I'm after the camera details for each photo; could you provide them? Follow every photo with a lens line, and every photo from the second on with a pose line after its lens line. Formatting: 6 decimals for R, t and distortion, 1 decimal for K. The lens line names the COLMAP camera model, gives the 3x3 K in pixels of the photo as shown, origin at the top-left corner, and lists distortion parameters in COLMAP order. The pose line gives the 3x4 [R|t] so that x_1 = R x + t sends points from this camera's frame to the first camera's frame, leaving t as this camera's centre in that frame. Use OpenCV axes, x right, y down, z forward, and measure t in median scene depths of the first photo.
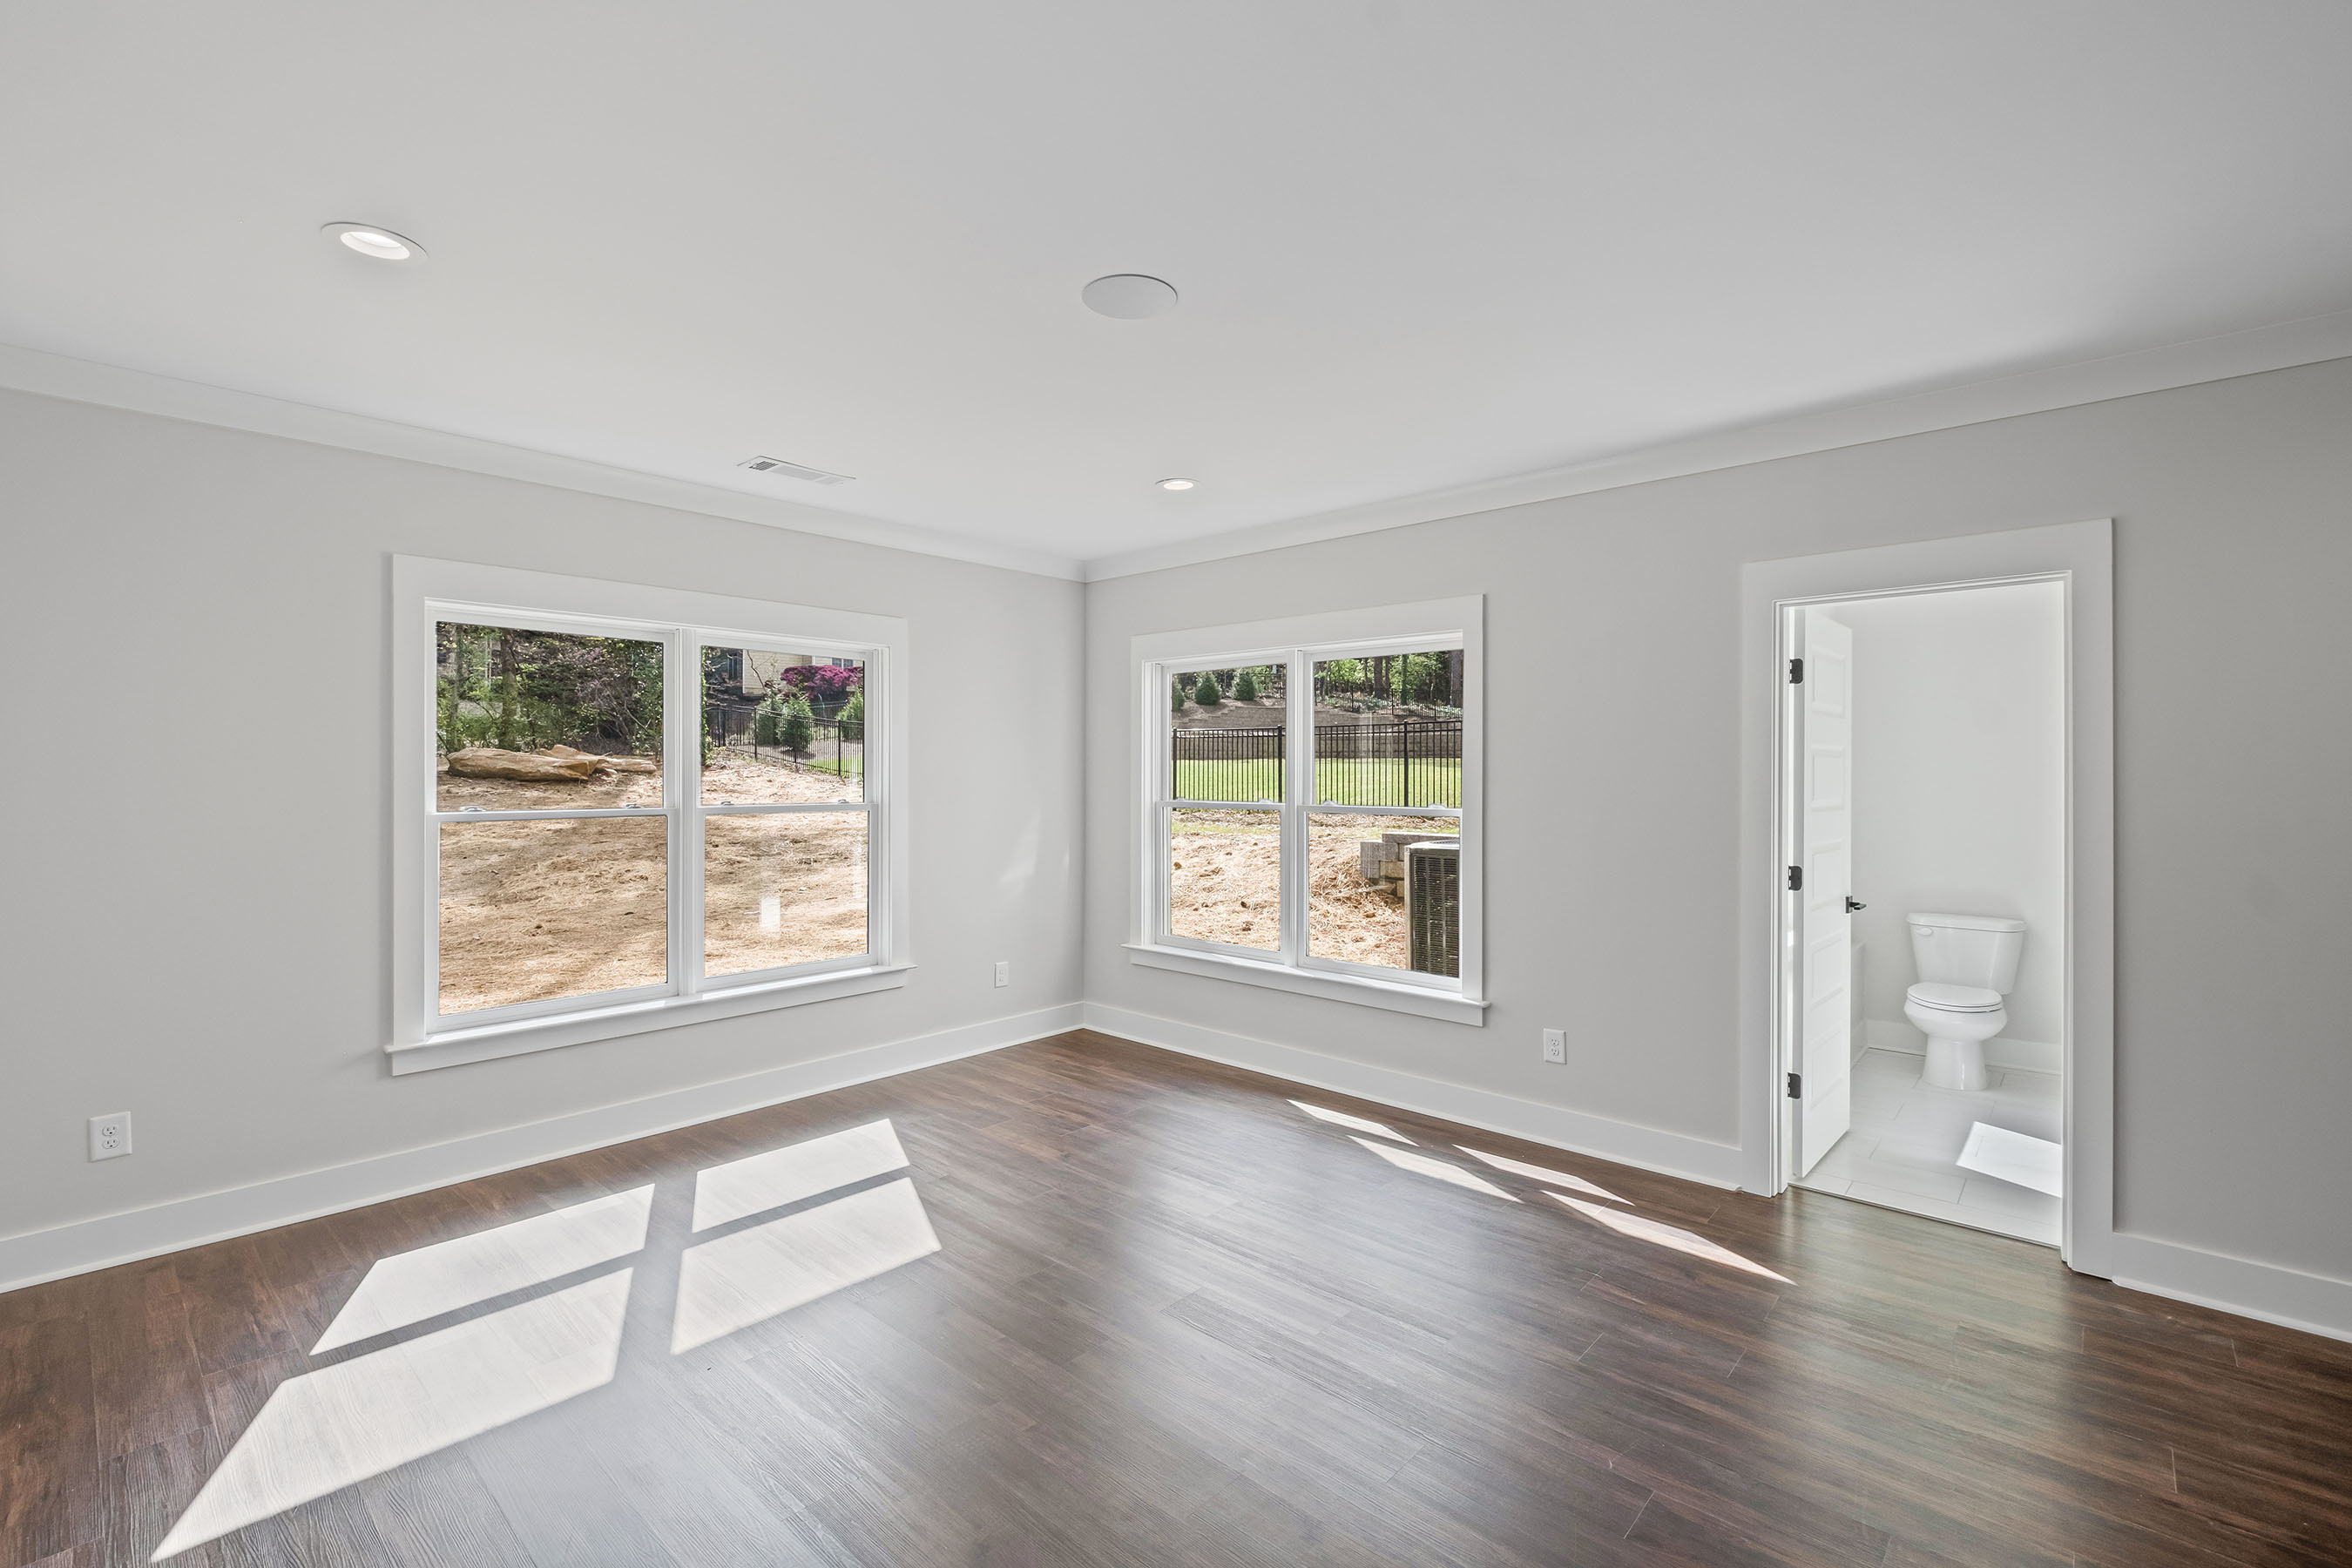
lens RADIAL K [[1040.8, 0, 1174.6], [0, 1040.8, 782.1], [0, 0, 1]] dist [0.000702, 0.000195]
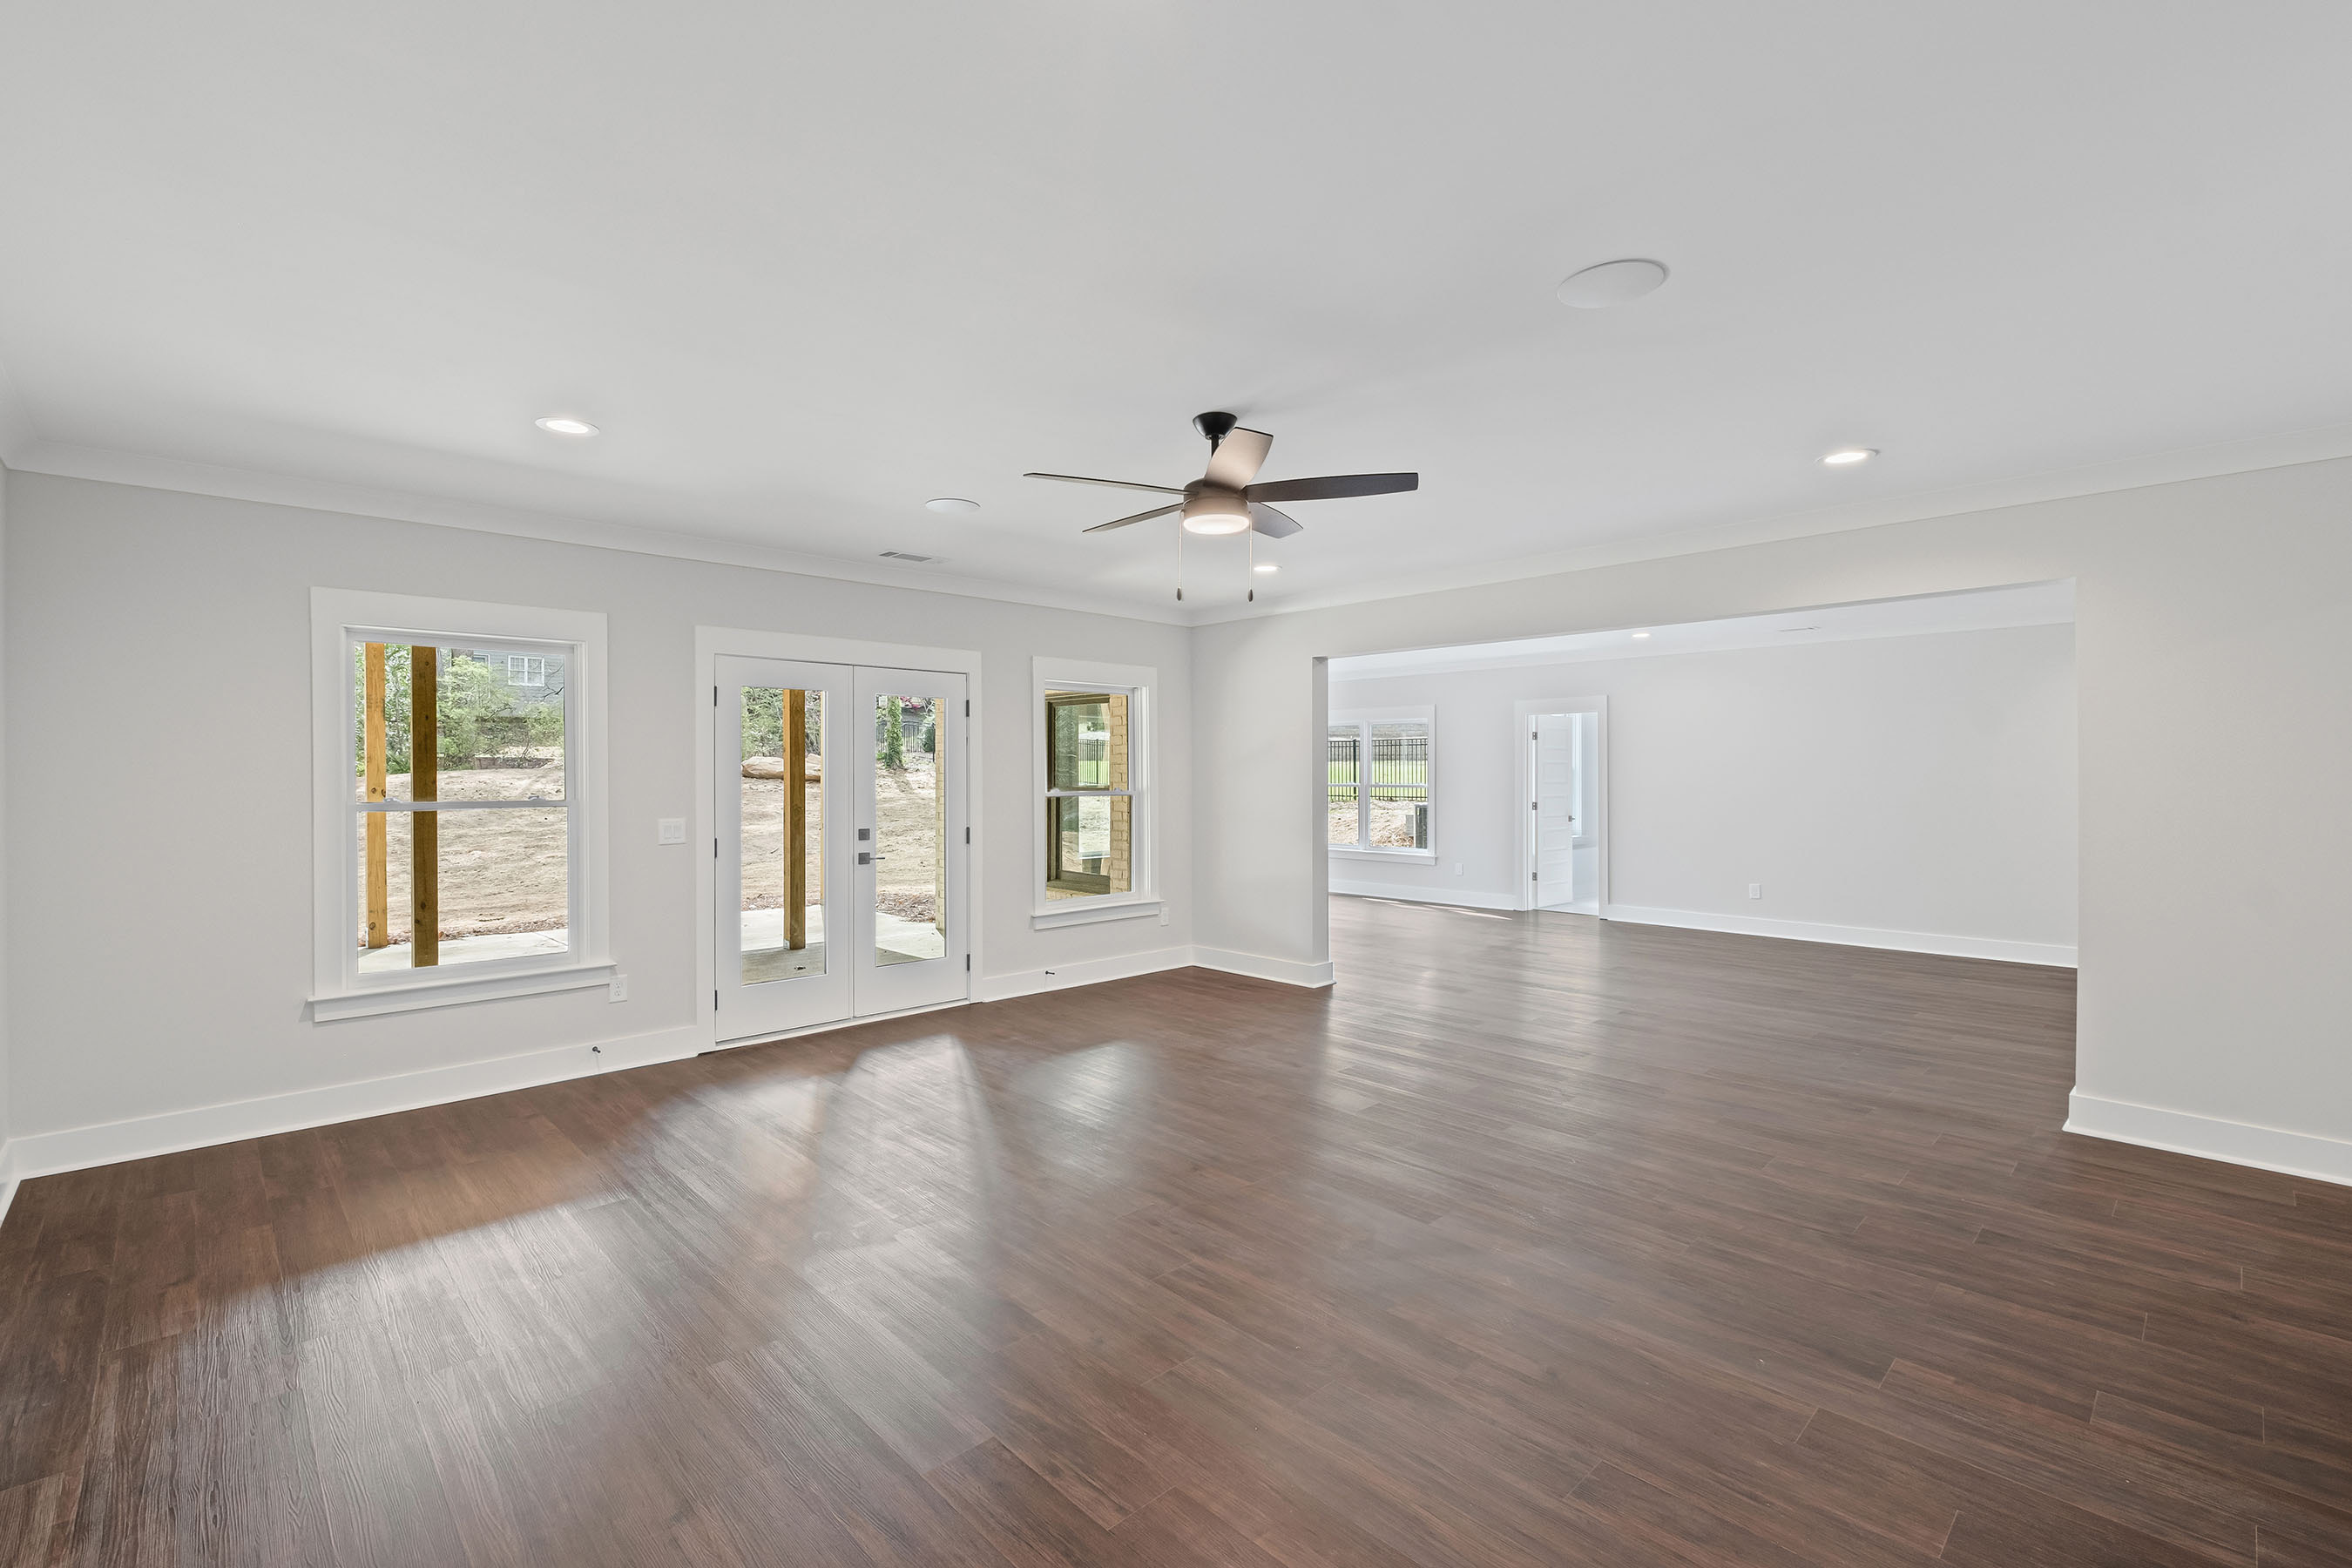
lens RADIAL K [[1040.8, 0, 1176.8], [0, 1040.8, 778.2], [0, 0, 1]] dist [0.000702, 0.000195]
pose [[0.998202, -0.010978, -0.058931, -0.123202], [0.011142, 0.999935, 0.002441, -0.003054], [0.058900, -0.003093, 0.998259, -1.008231]]
